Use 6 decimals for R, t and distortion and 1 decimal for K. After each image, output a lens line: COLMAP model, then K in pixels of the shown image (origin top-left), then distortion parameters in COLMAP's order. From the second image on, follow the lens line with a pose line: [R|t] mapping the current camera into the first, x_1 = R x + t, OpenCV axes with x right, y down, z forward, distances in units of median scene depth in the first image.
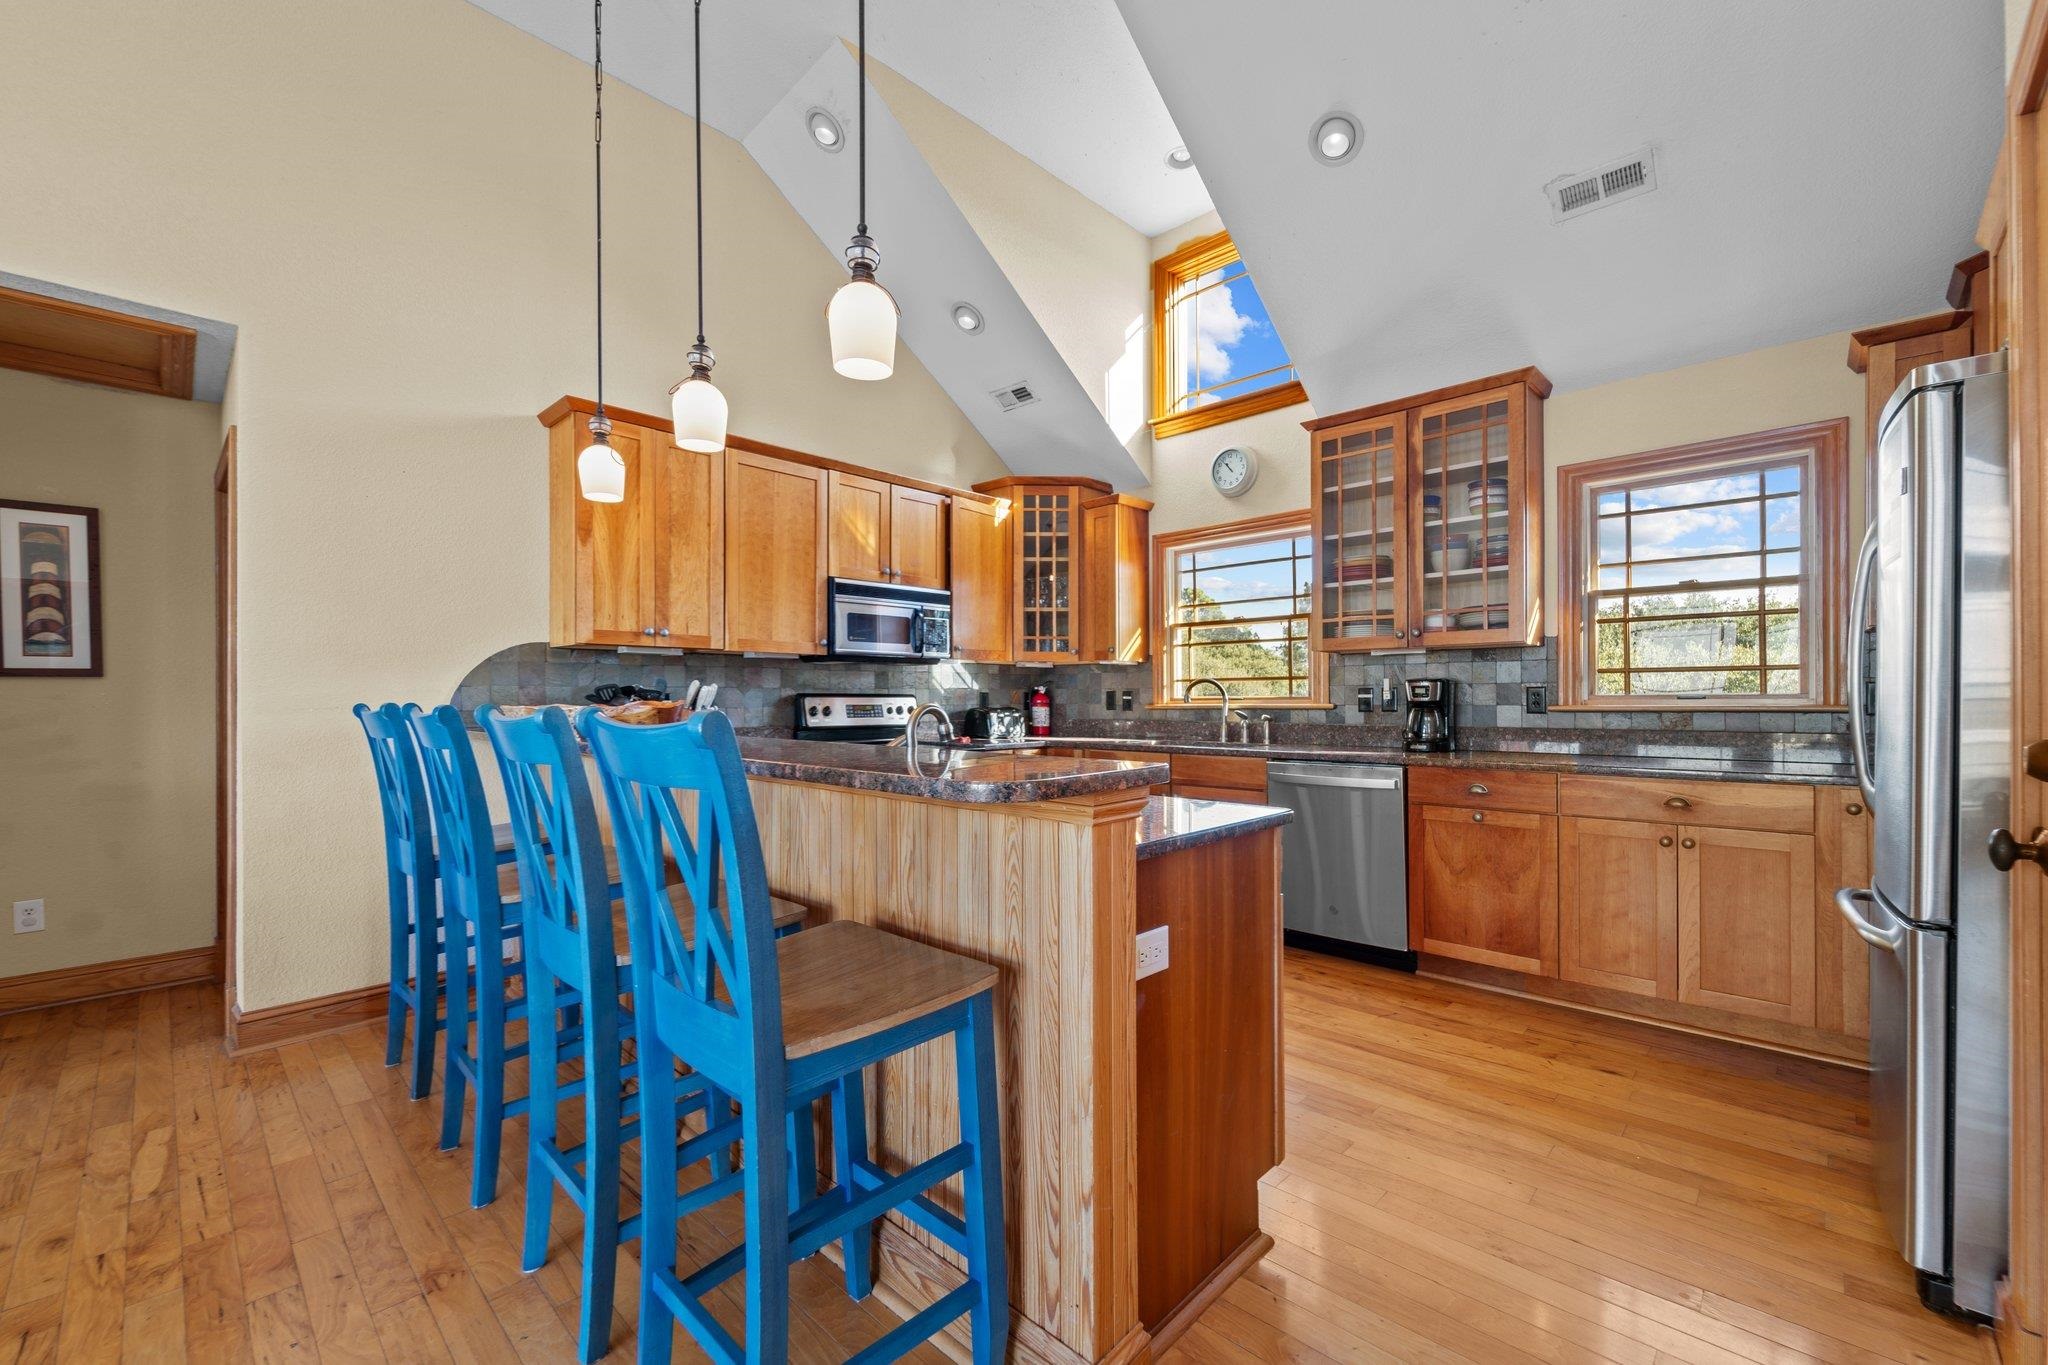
lens RADIAL K [[828.0, 0, 1029.1], [0, 828.0, 686.5], [0, 0, 1]] dist [0.000326, -0.000095]
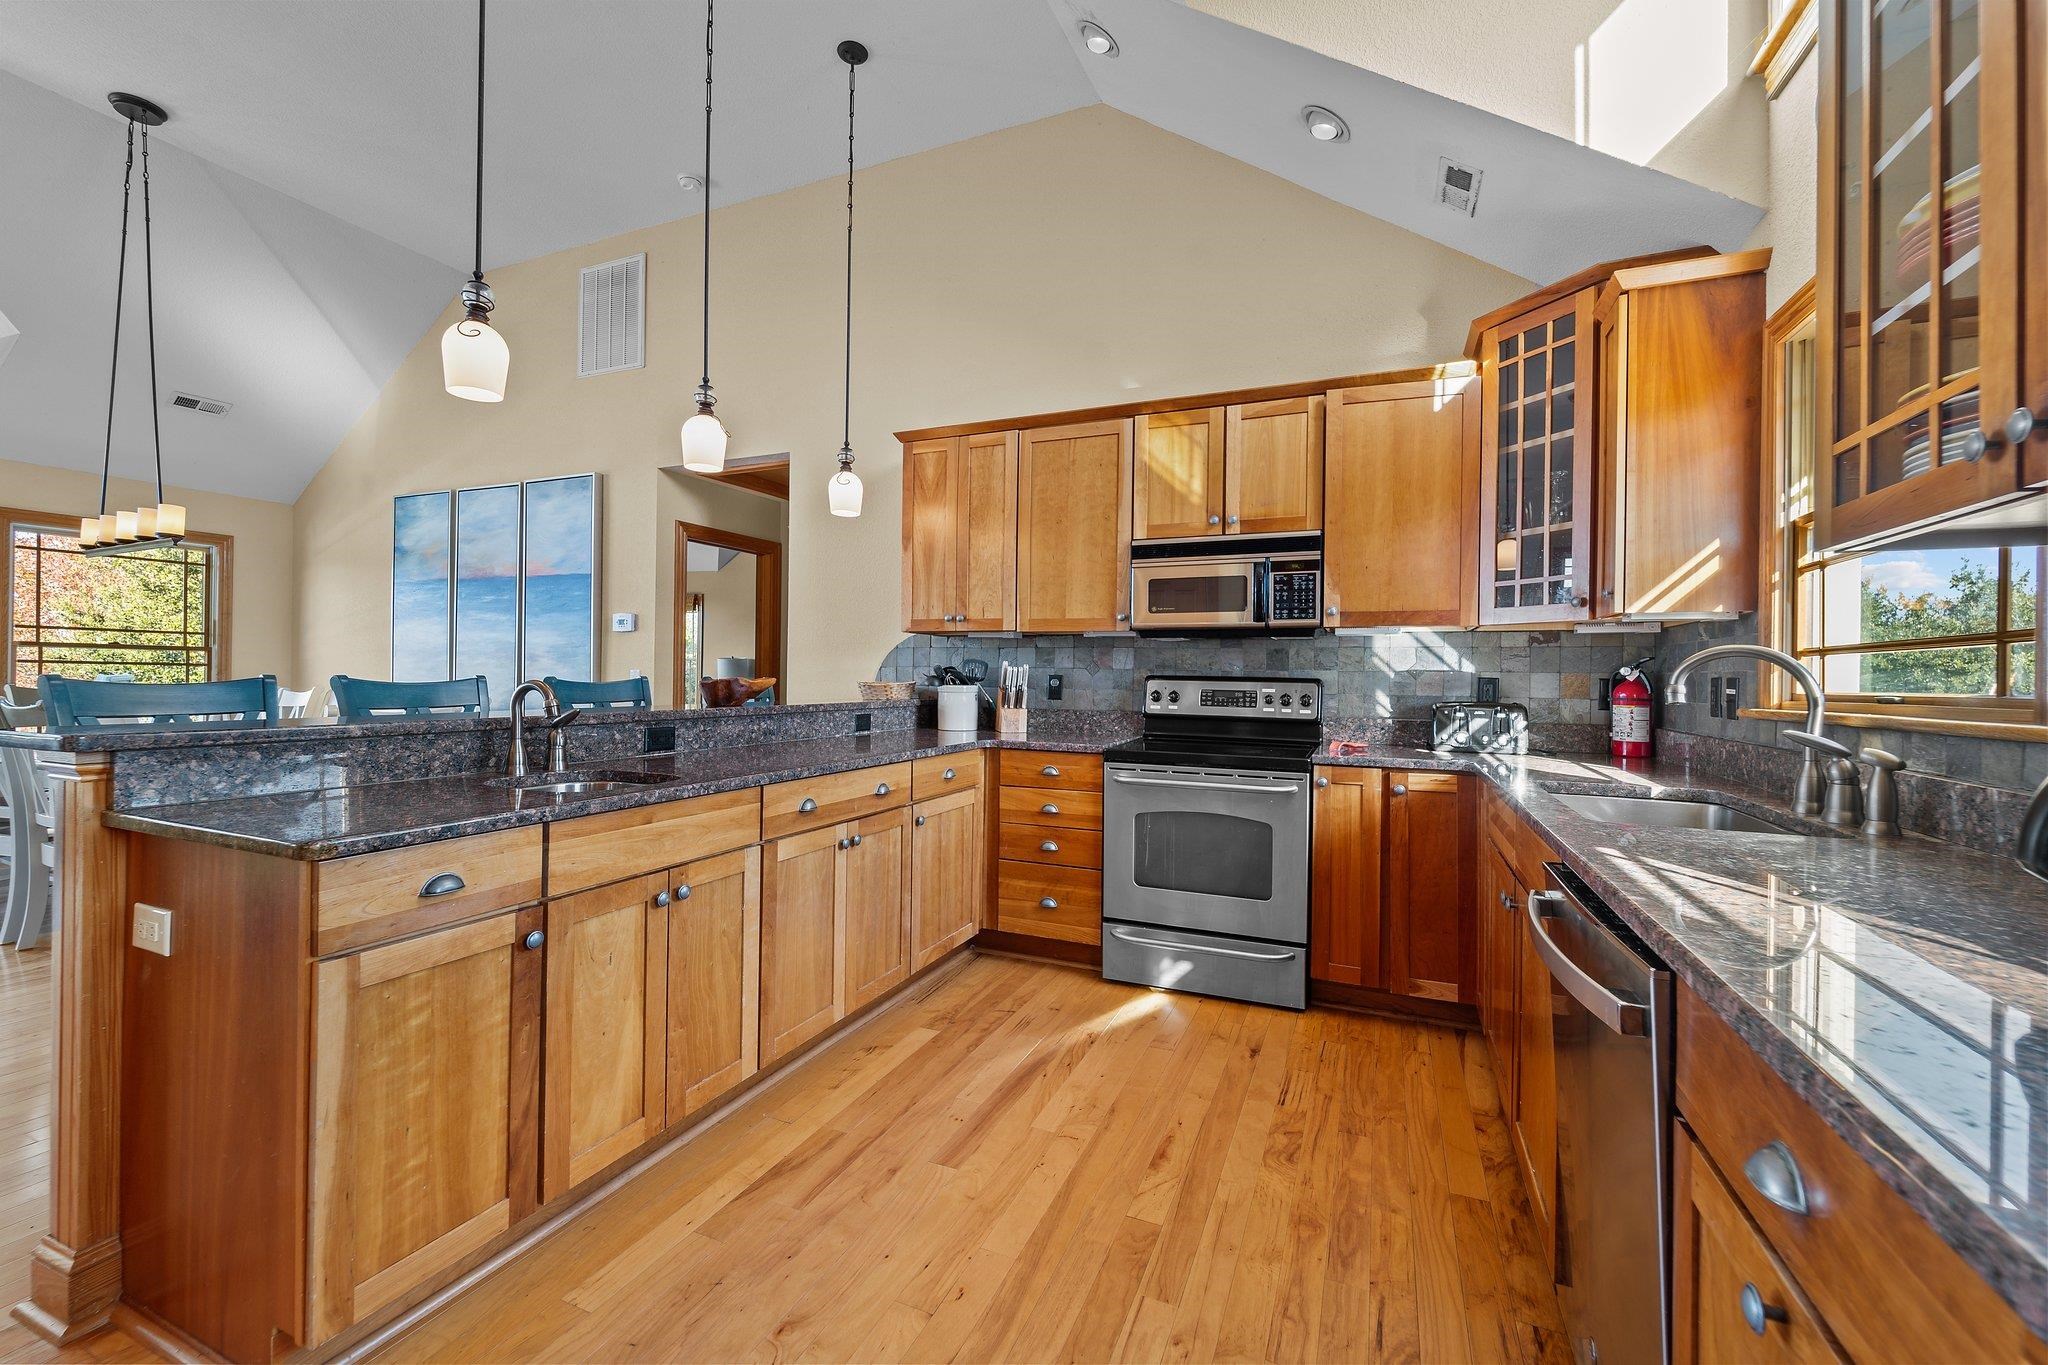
lens RADIAL K [[822.5, 0, 1024.1], [0, 822.5, 670.5], [0, 0, 1]] dist [-0.000777, -0.000076]
pose [[0.344294, 0.002914, -0.938857, 0.488930], [-0.002600, 0.999994, 0.002150, 0.001693], [0.938858, 0.001700, 0.344300, 0.556166]]
